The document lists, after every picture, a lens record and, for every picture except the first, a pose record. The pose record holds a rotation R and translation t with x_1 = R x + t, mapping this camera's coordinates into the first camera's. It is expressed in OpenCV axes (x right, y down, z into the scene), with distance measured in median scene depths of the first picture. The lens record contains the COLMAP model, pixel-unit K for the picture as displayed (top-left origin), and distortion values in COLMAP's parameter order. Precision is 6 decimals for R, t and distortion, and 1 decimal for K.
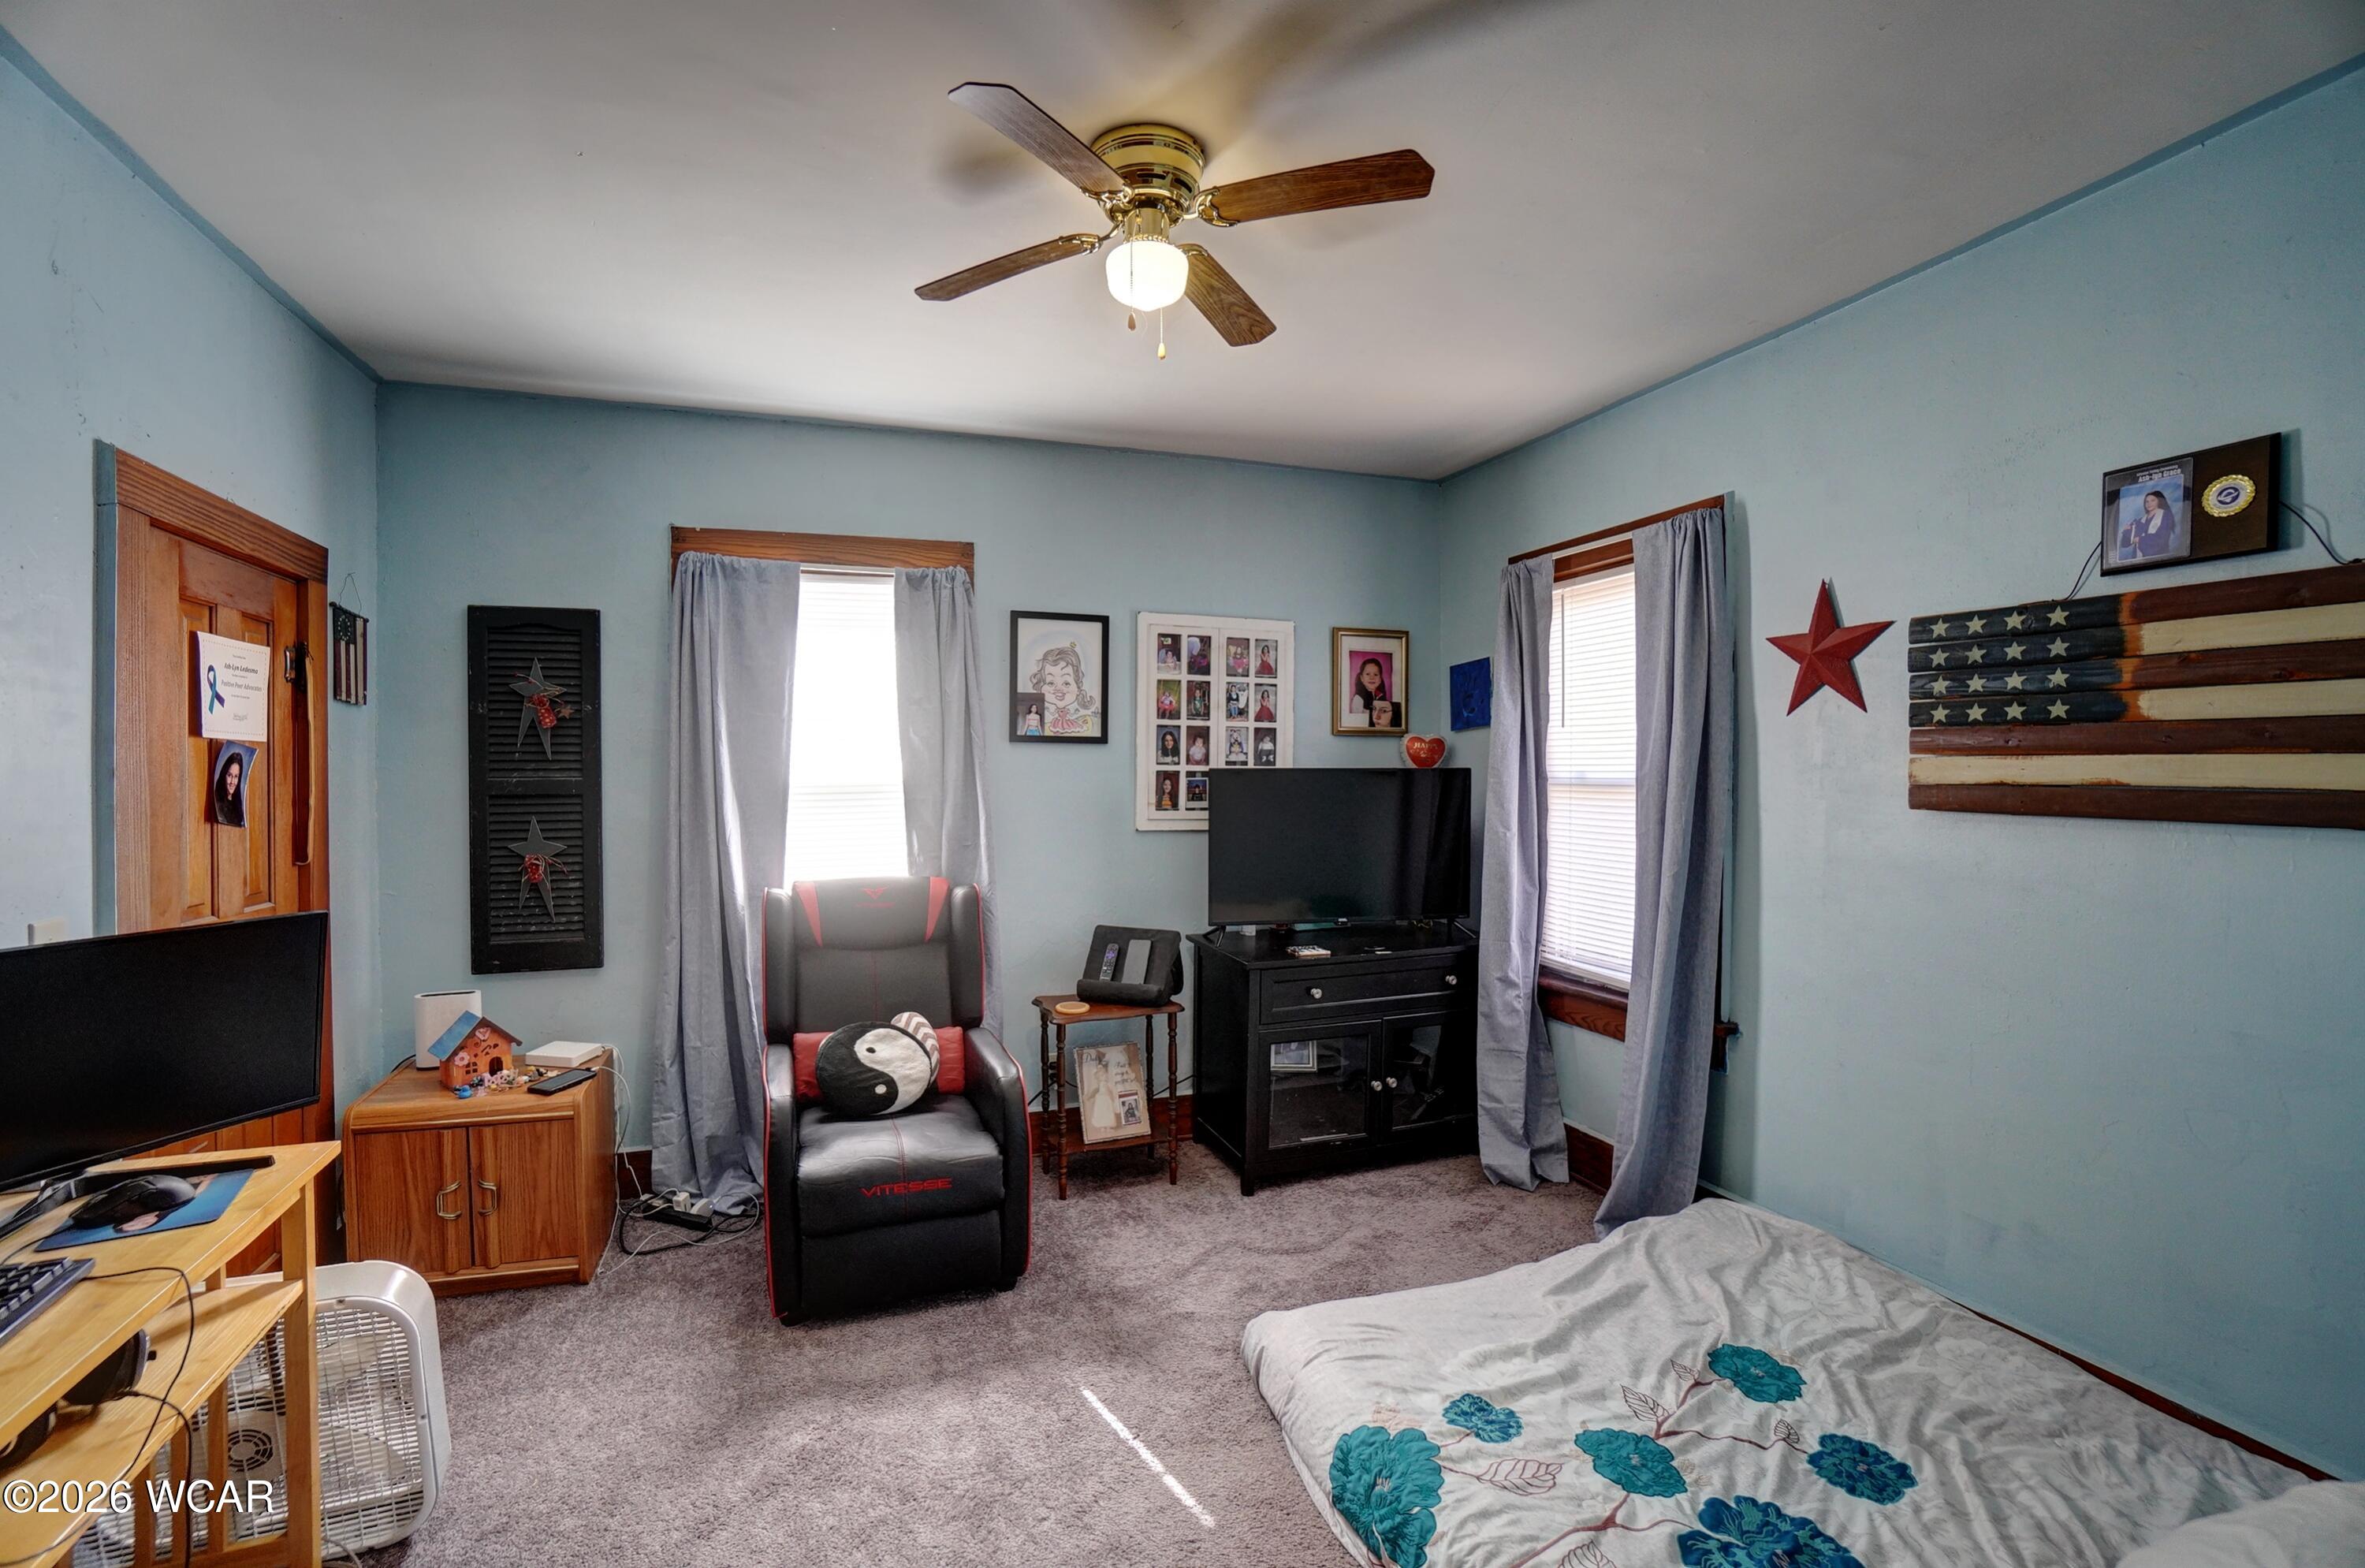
lens RADIAL K [[1064.2, 0, 1182.5], [0, 1064.2, 784.0], [0, 0, 1]] dist [0.070903, 0.000101]
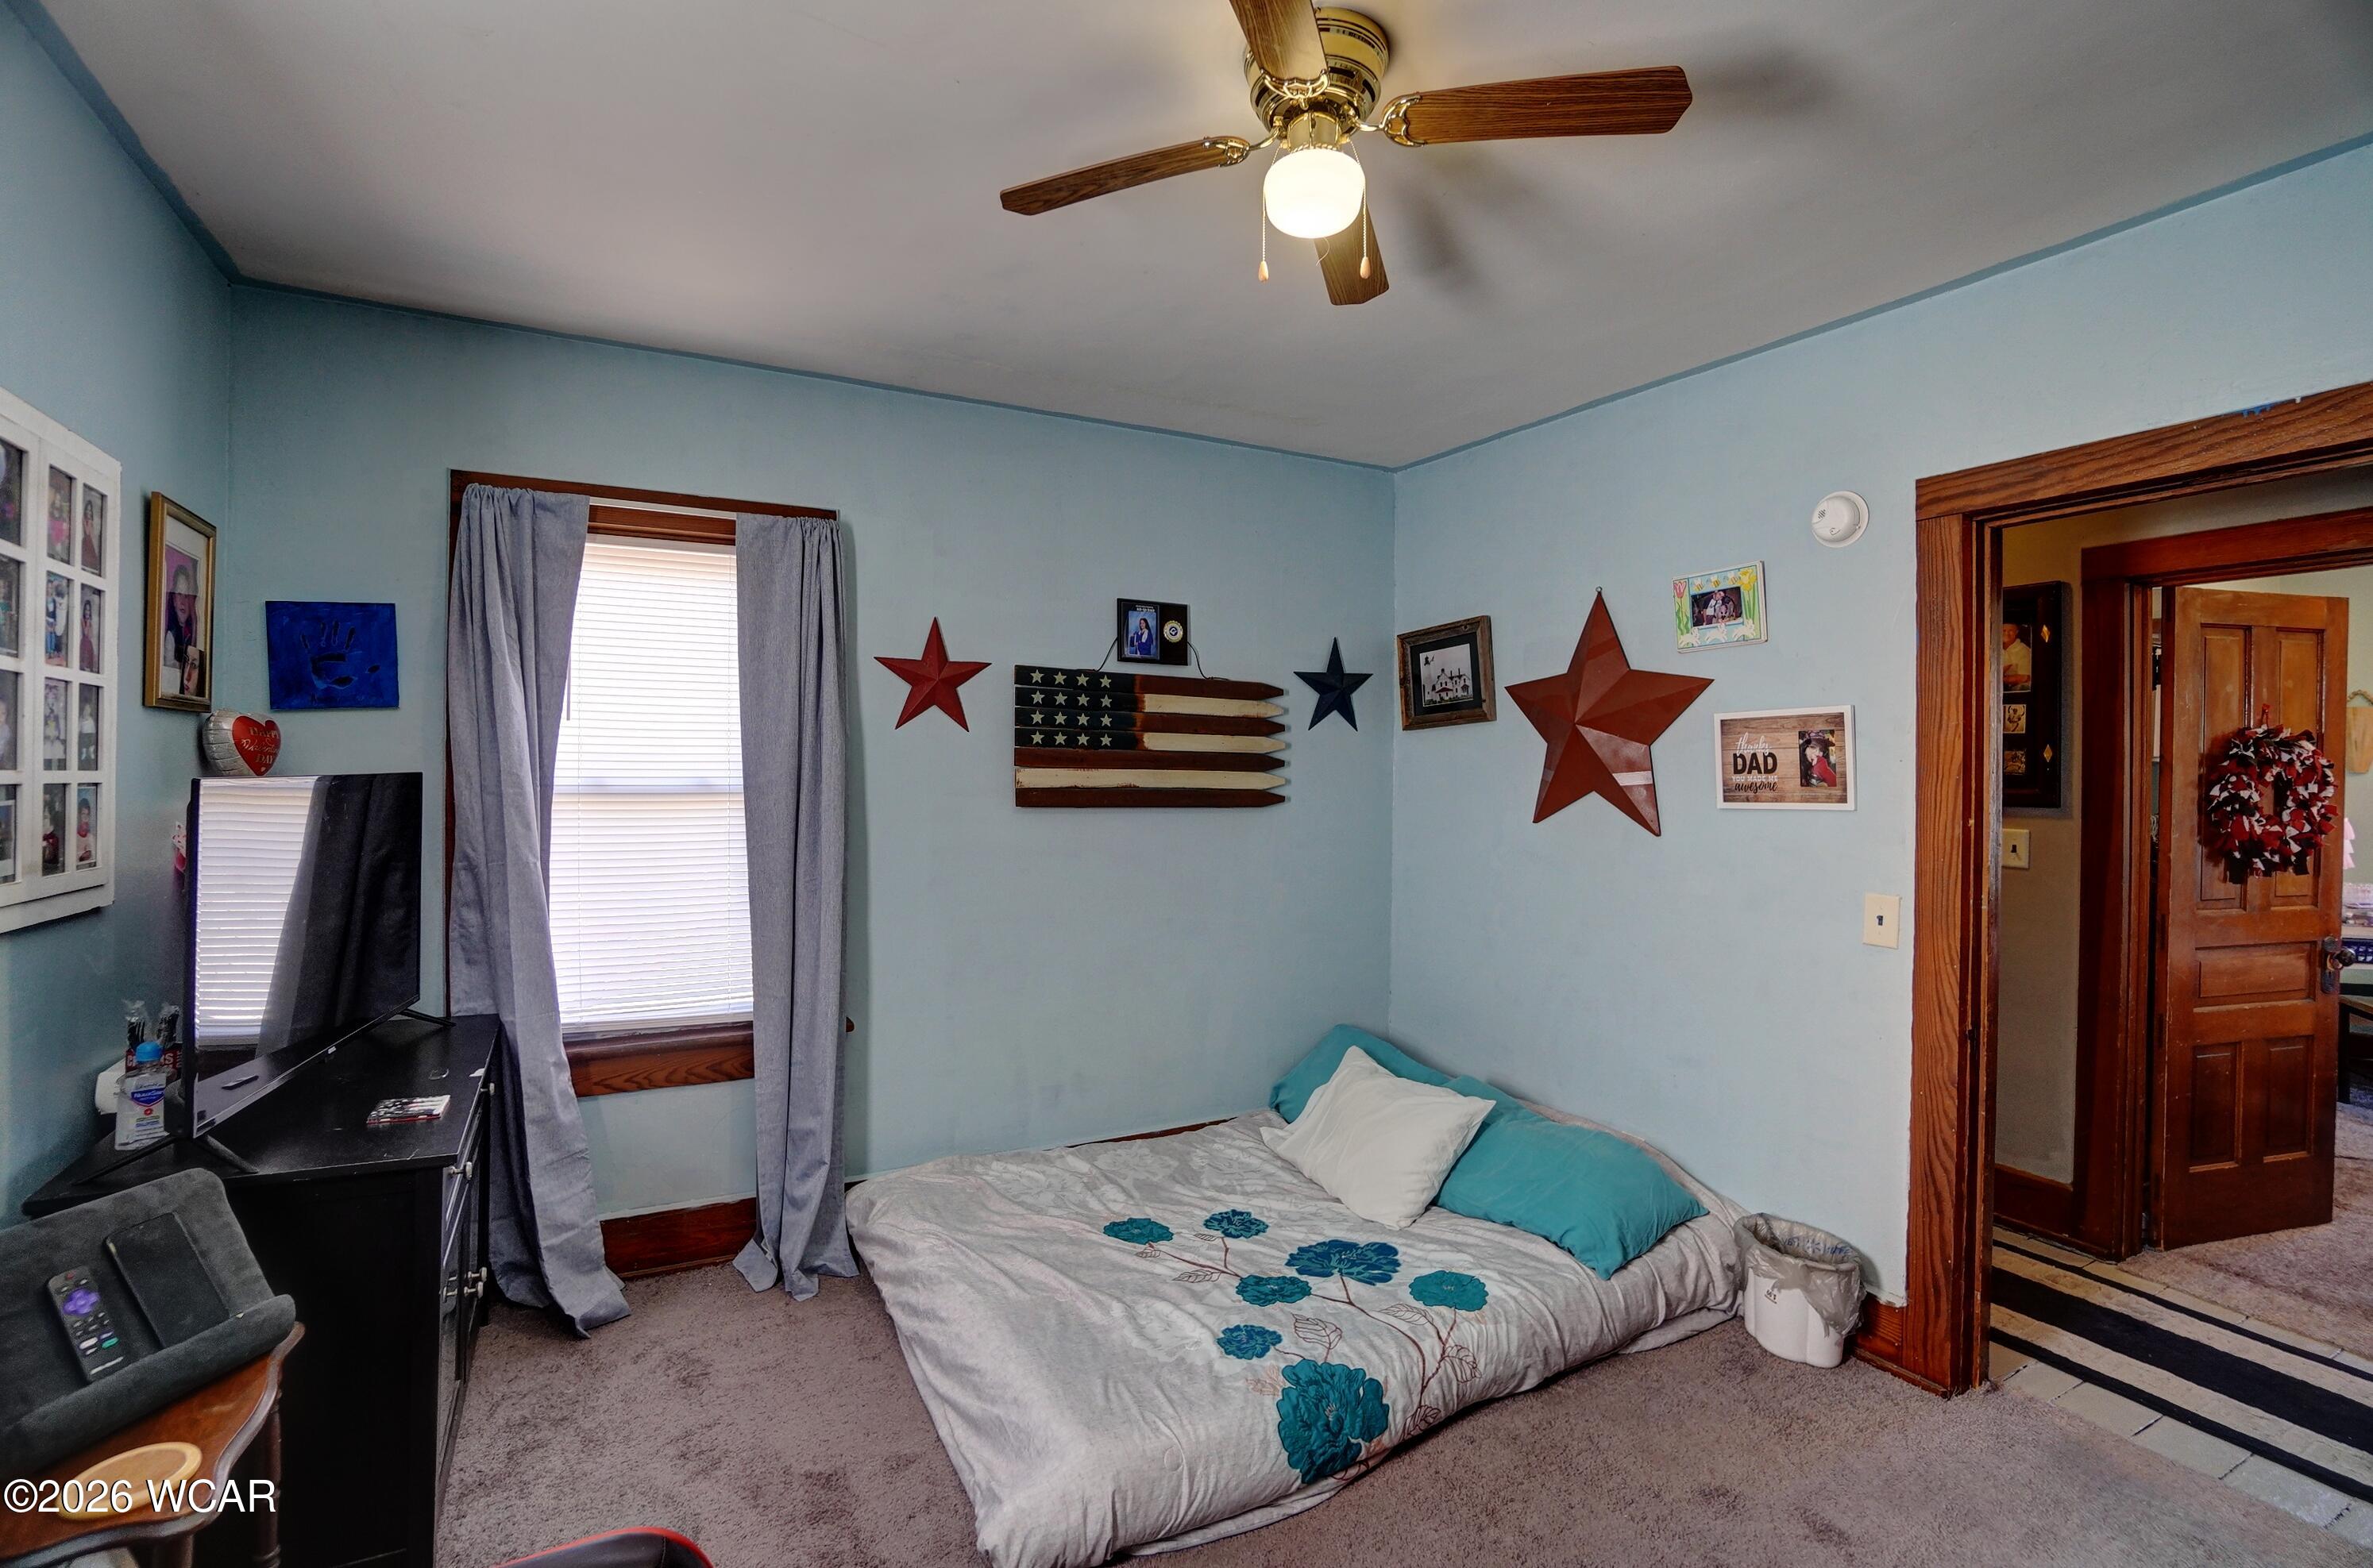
lens RADIAL K [[1063.8, 0, 1186.5], [0, 1063.8, 784.0], [0, 0, 1]] dist [-0.065659, 0.025066]
pose [[-0.124609, -0.016787, 0.992064, -0.664719], [0.003172, 0.999845, 0.017317, -0.027953], [-0.992201, 0.005304, -0.124537, 0.980663]]
